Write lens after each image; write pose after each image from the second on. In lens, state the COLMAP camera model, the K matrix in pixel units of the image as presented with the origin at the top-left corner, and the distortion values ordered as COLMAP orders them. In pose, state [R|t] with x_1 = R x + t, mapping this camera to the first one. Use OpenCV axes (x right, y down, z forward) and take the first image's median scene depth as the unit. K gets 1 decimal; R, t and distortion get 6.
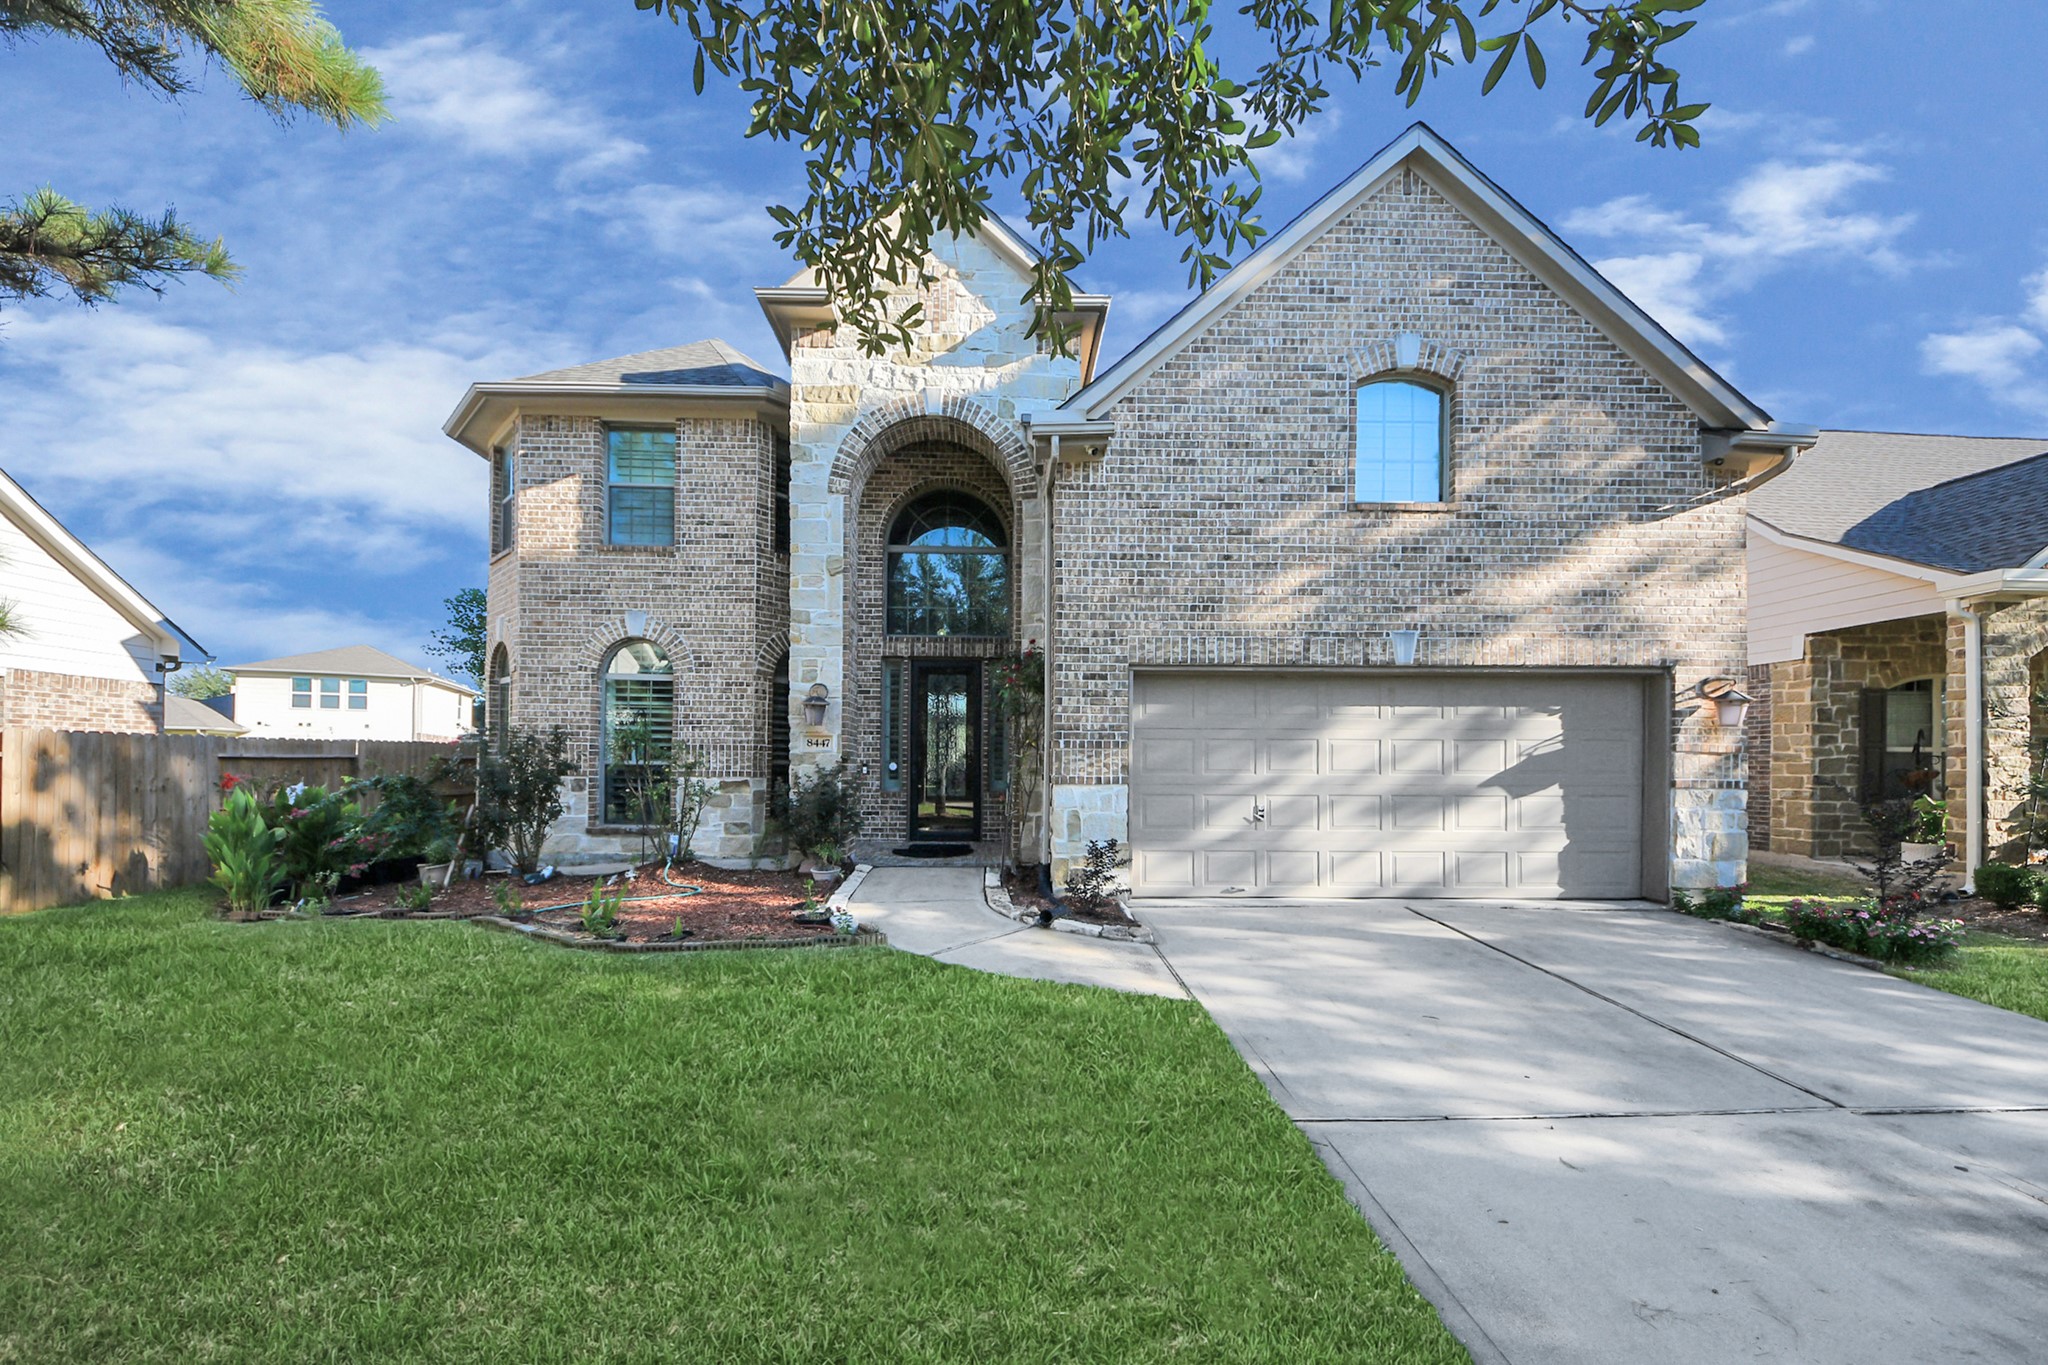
lens RADIAL K [[733.1, 0, 1025.8], [0, 733.1, 747.9], [0, 0, 1]] dist [0.021541, -0.014296]
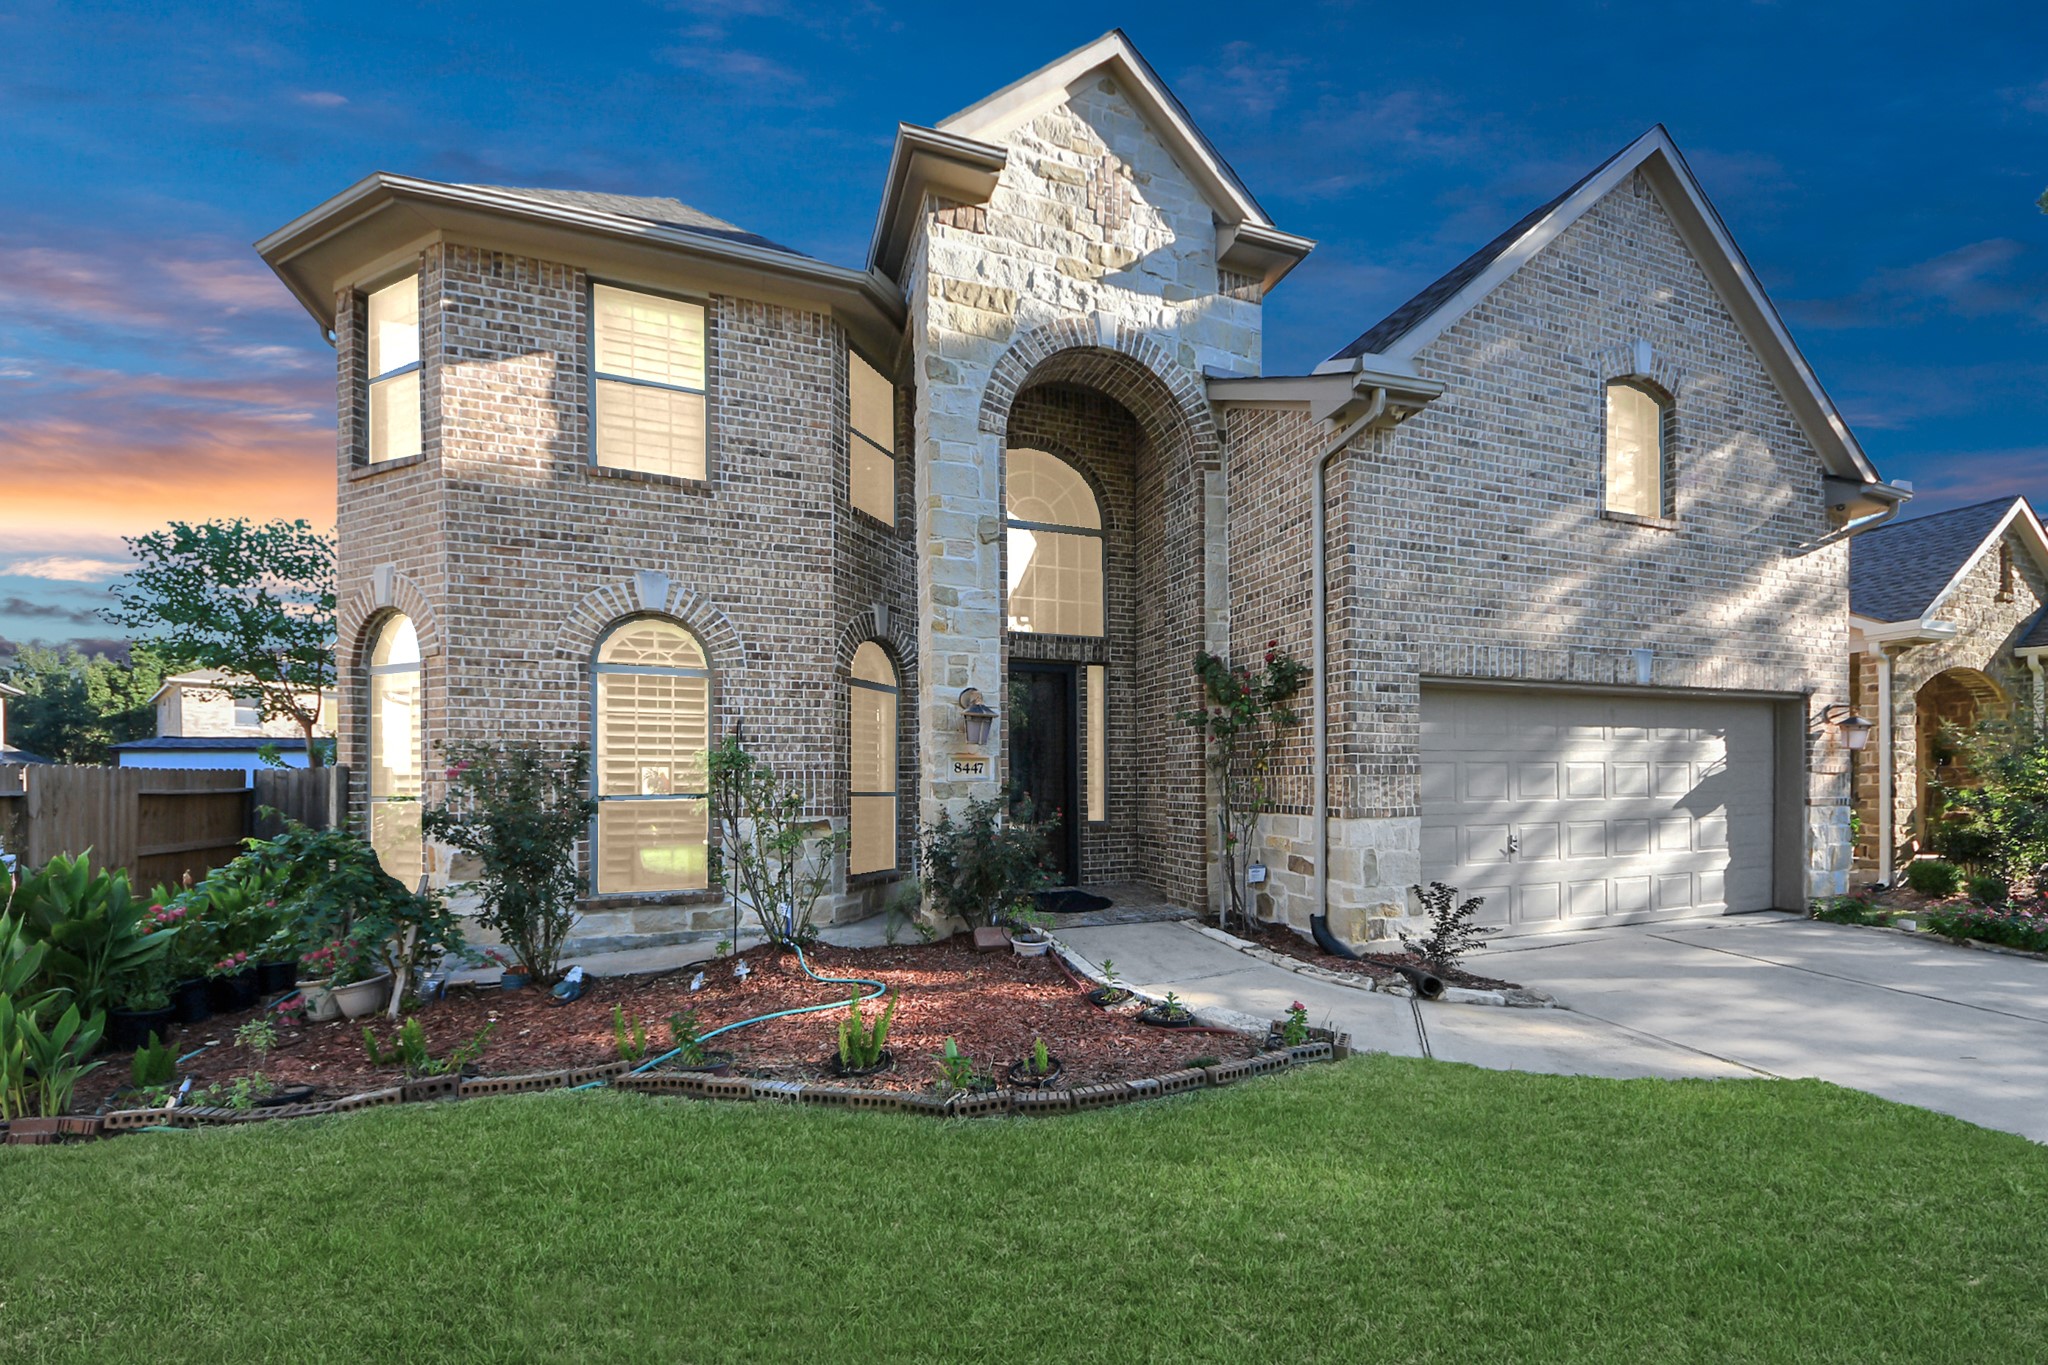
lens RADIAL K [[765.3, 0, 1018.9], [0, 765.3, 773.6], [0, 0, 1]] dist [0.019475, -0.014232]
pose [[0.947420, -0.008763, 0.319873, -0.574712], [0.005153, 0.999913, 0.012128, -0.012481], [-0.319952, -0.009842, 0.947383, 0.301454]]
